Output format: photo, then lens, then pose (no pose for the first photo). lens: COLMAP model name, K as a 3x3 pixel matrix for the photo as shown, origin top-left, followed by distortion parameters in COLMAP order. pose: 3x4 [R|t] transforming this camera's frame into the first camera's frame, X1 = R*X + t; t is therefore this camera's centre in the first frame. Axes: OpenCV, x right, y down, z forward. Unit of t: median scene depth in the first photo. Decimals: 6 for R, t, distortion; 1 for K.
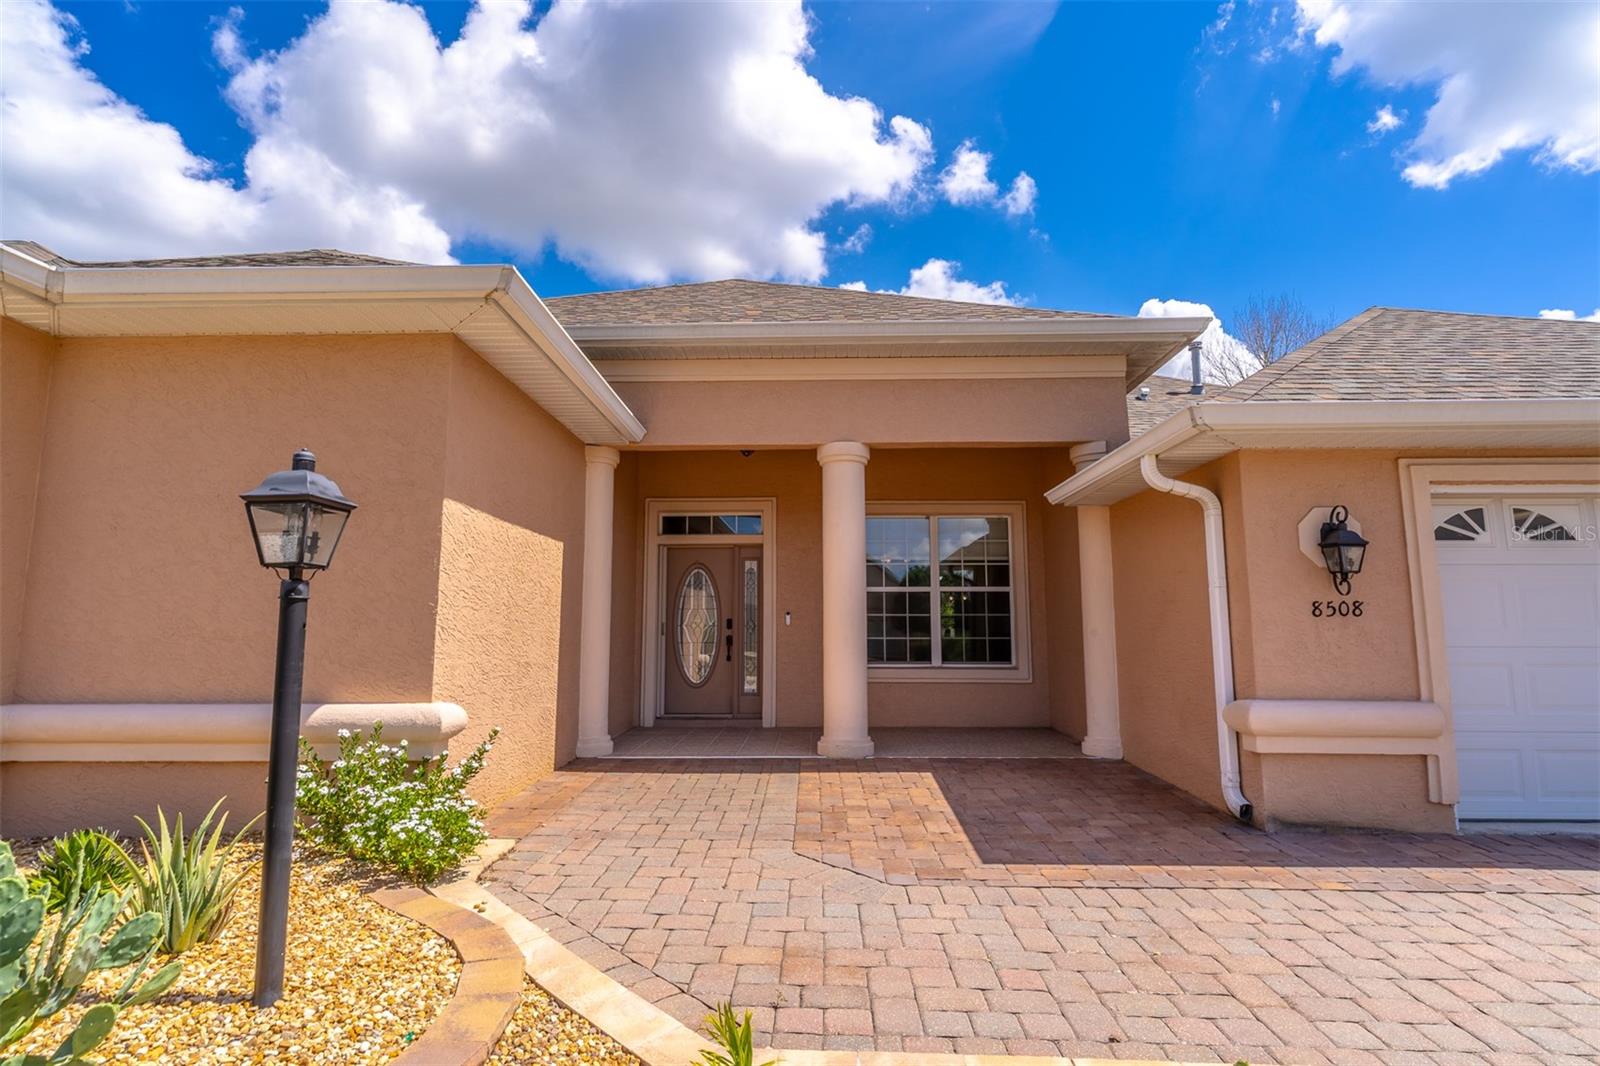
lens RADIAL K [[781.0, 0, 802.8], [0, 781.0, 538.4], [0, 0, 1]] dist [0.012084, -0.000567]
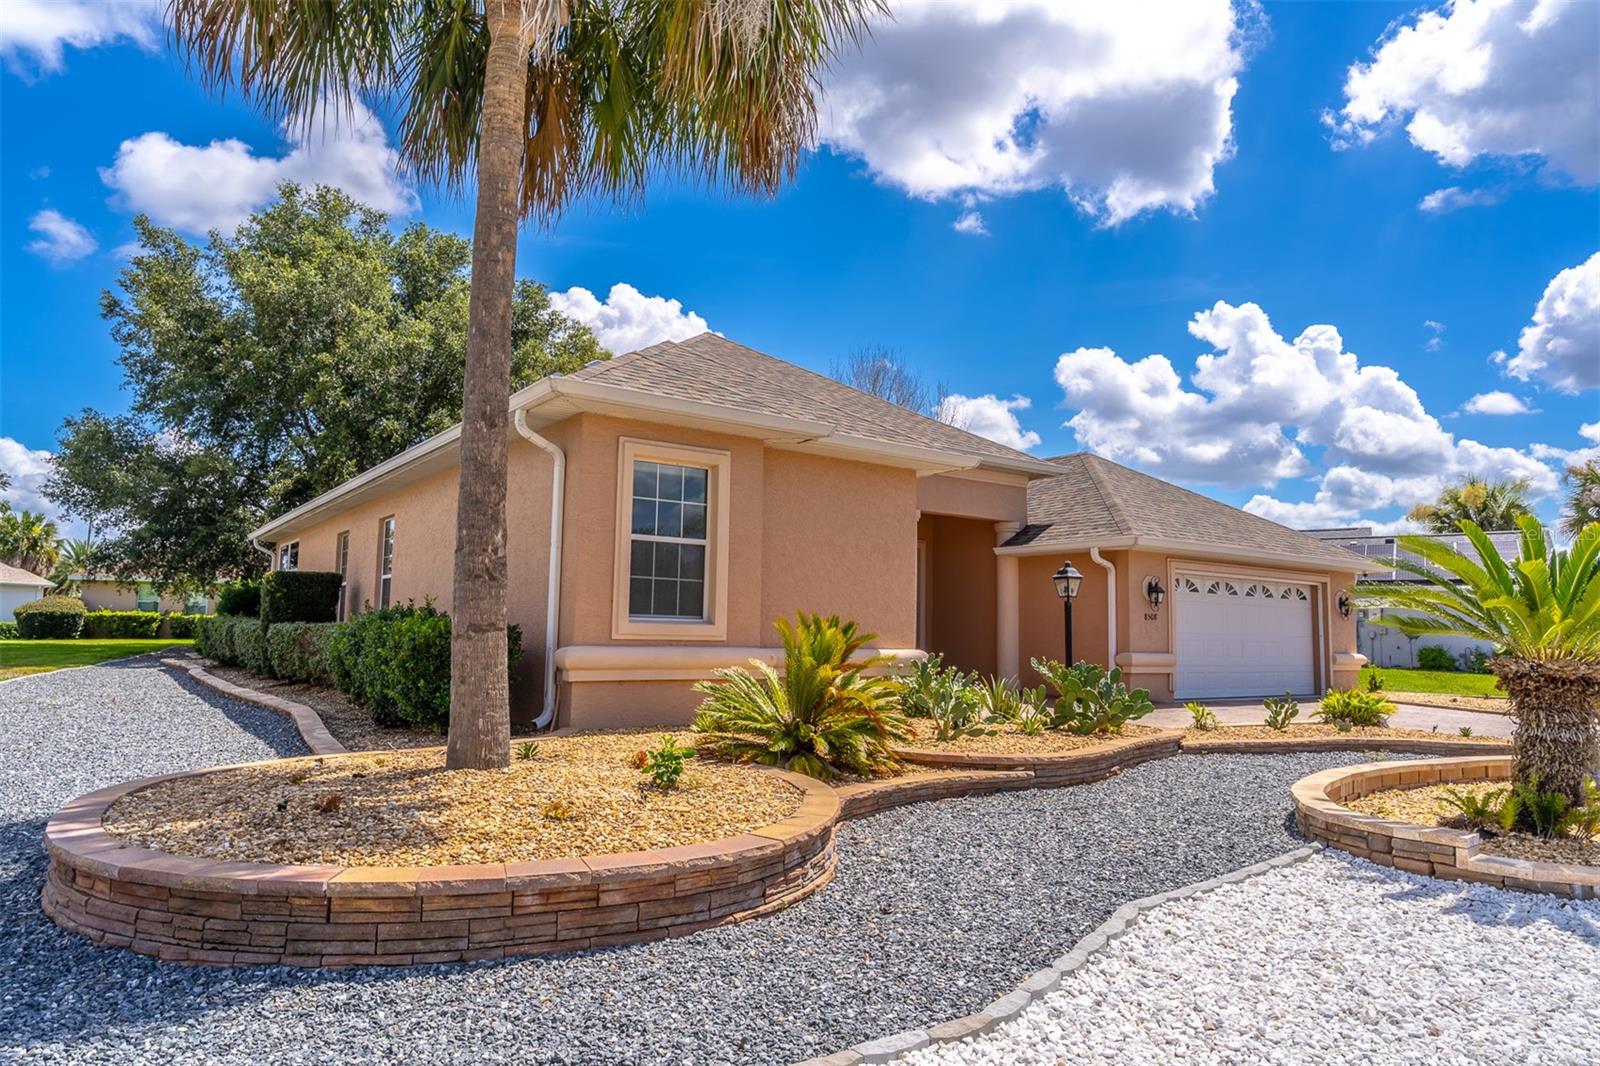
lens RADIAL K [[997.9, 0, 809.8], [0, 997.9, 532.9], [0, 0, 1]] dist [-0.001079, -0.001207]
pose [[0.791929, 0.077997, 0.605611, -1.132978], [-0.091926, 0.995733, -0.008033, -0.027049], [-0.603654, -0.049310, 0.795720, -0.460768]]
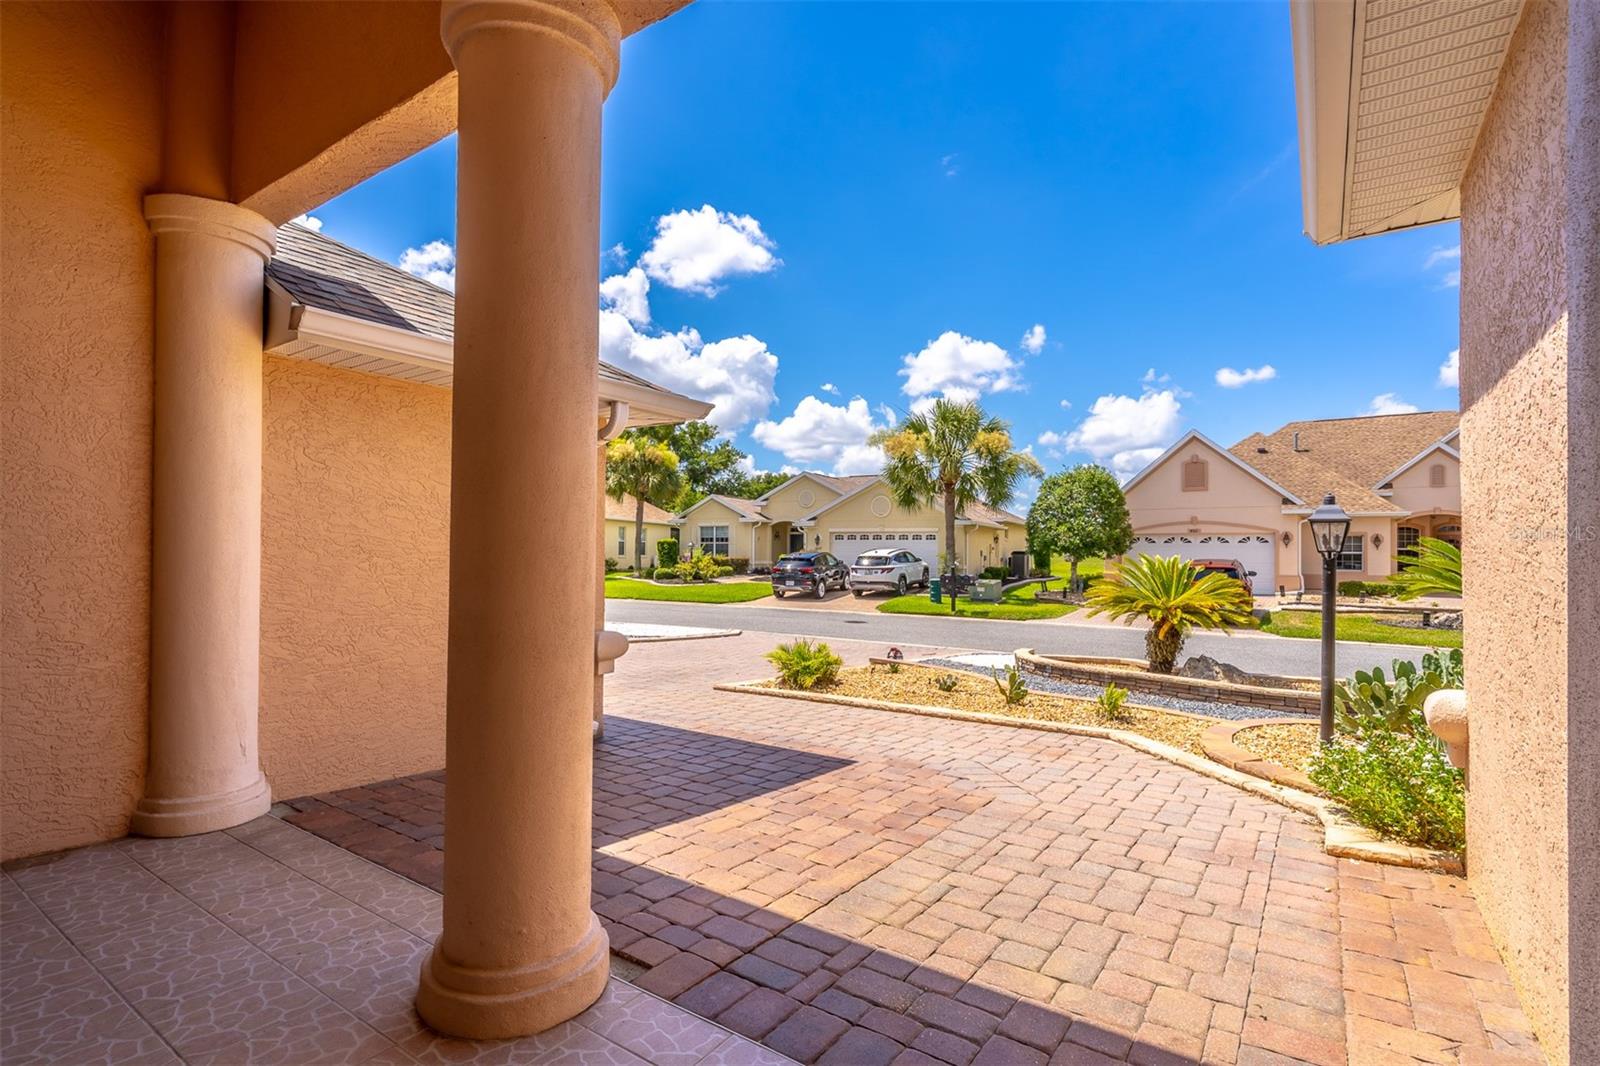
lens RADIAL K [[772.7, 0, 800.0], [0, 772.7, 533.0], [0, 0, 1]] dist [0.009652, -0.001076]
pose [[-0.823390, 0.010656, 0.567376, -0.173208], [-0.066011, 0.991238, -0.114414, 0.092659], [-0.563624, -0.131660, -0.815472, 0.941065]]
